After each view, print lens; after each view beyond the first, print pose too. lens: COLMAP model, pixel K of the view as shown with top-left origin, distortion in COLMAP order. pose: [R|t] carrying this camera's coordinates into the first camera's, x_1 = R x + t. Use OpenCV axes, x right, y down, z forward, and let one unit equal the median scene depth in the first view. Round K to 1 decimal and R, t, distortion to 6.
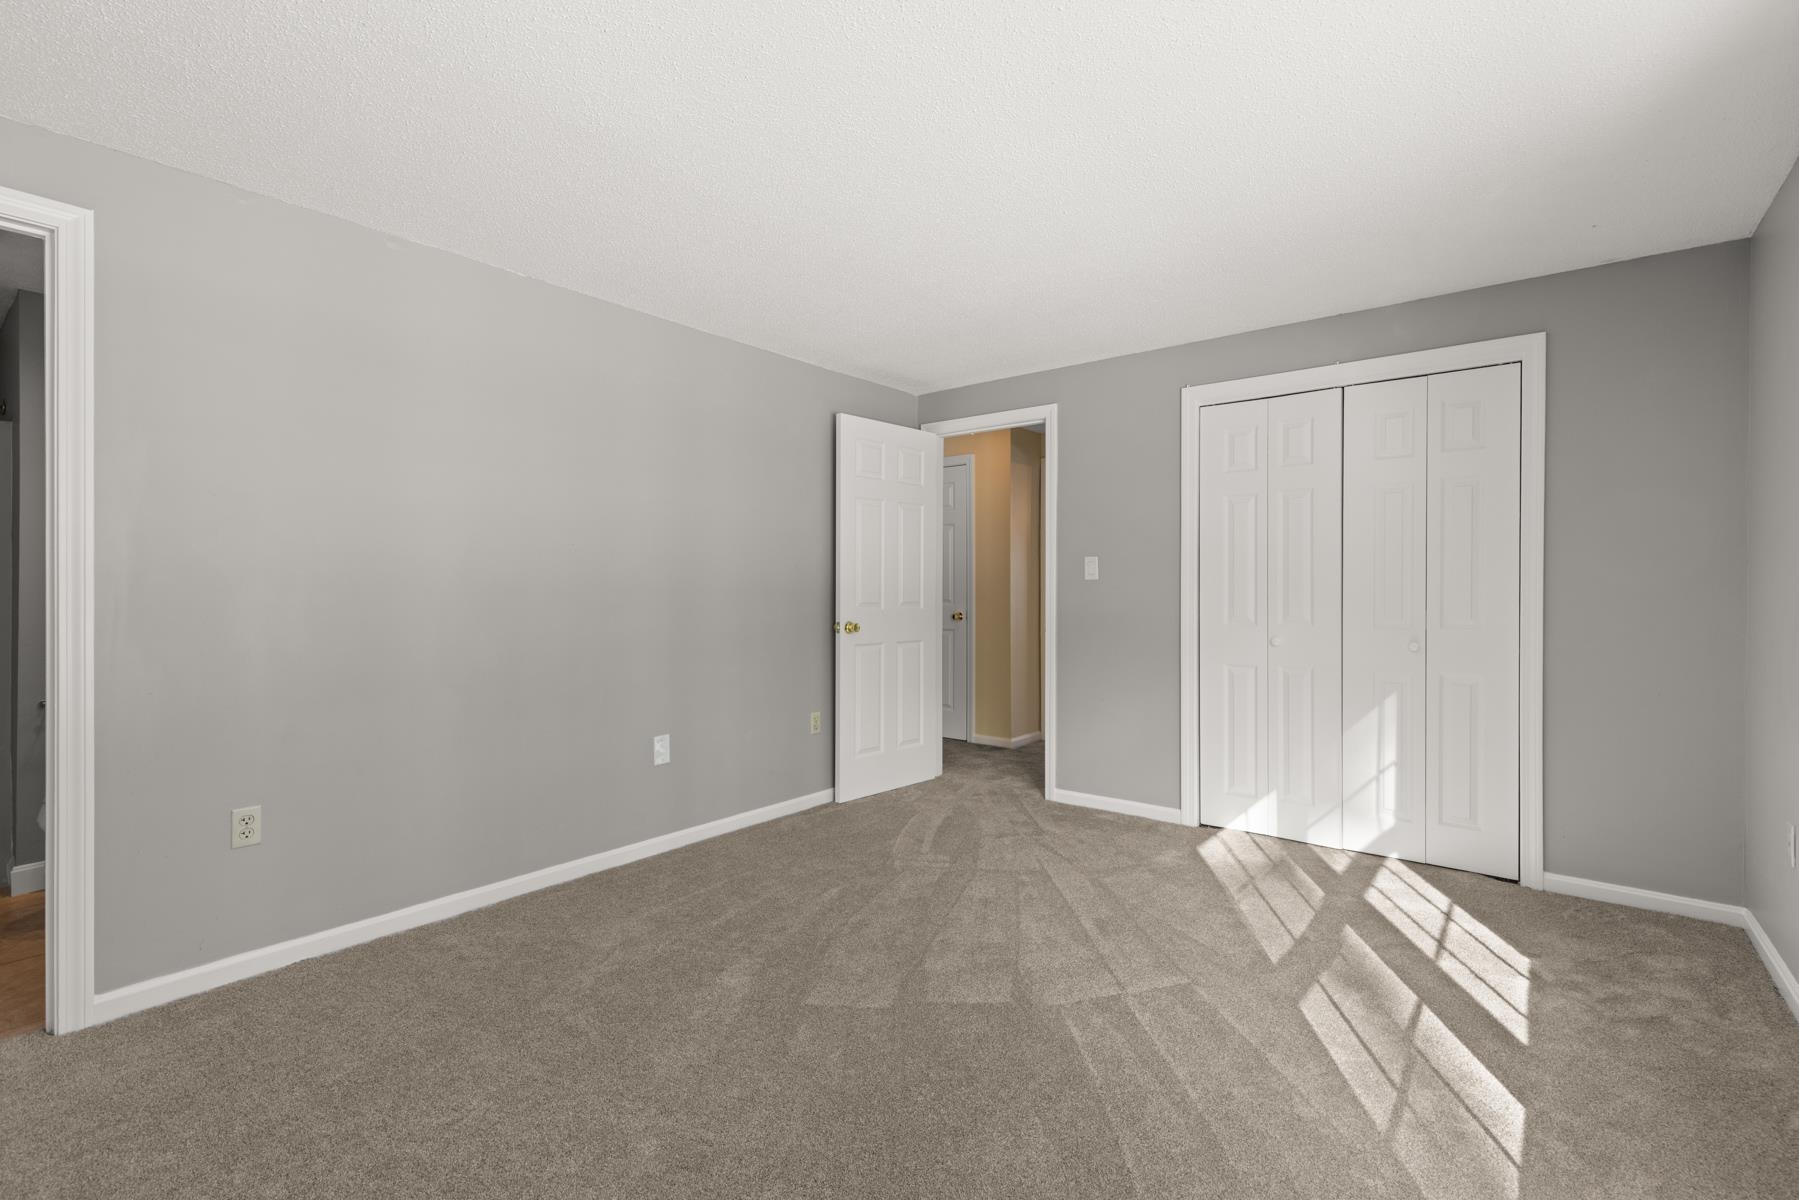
lens RADIAL K [[801.0, 0, 900.5], [0, 801.0, 590.2], [0, 0, 1]] dist [0.001502, 0.000034]
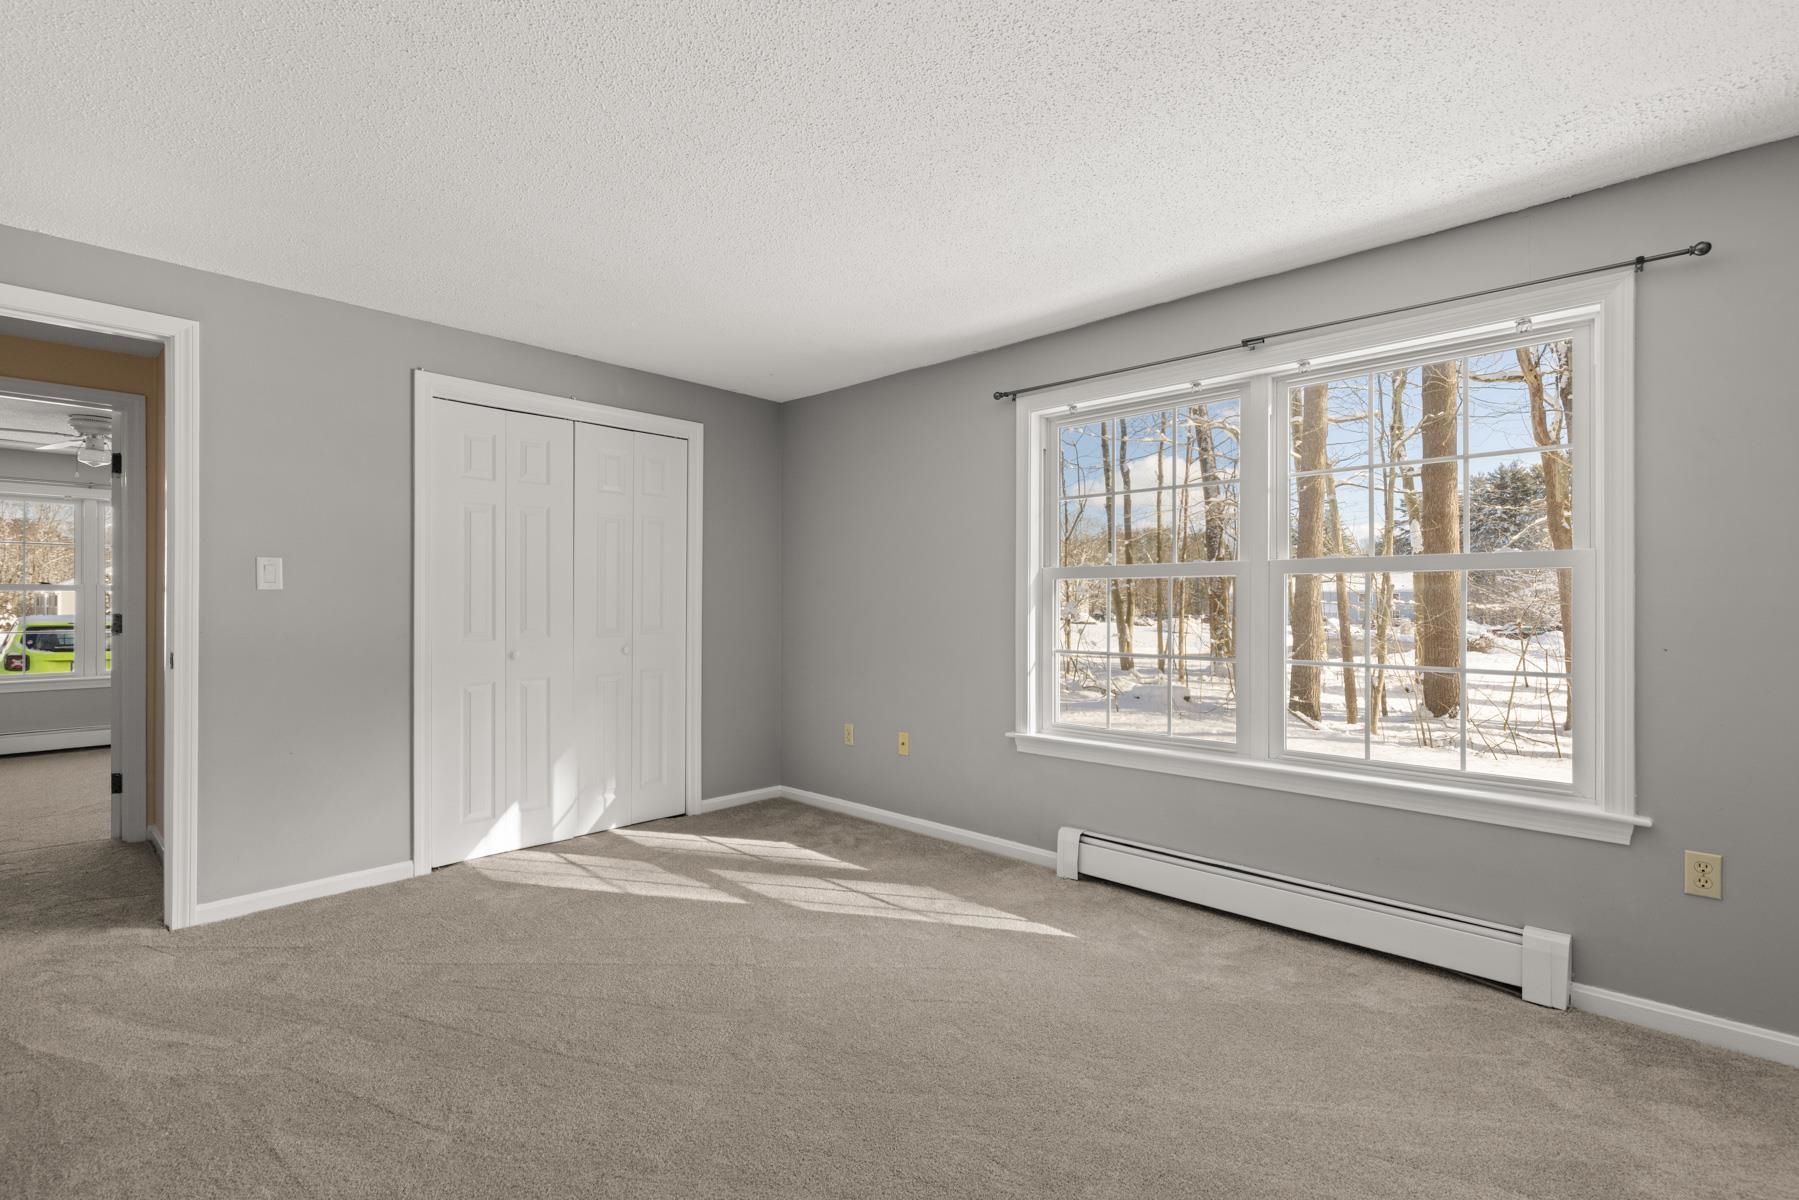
lens RADIAL K [[816.5, 0, 908.0], [0, 816.5, 599.1], [0, 0, 1]] dist [0.002344, 0.000368]
pose [[0.074521, 0.005572, 0.997204, -0.517359], [0.001471, 0.999983, -0.005697, 0.000888], [-0.997218, 0.001891, 0.074512, 0.434385]]
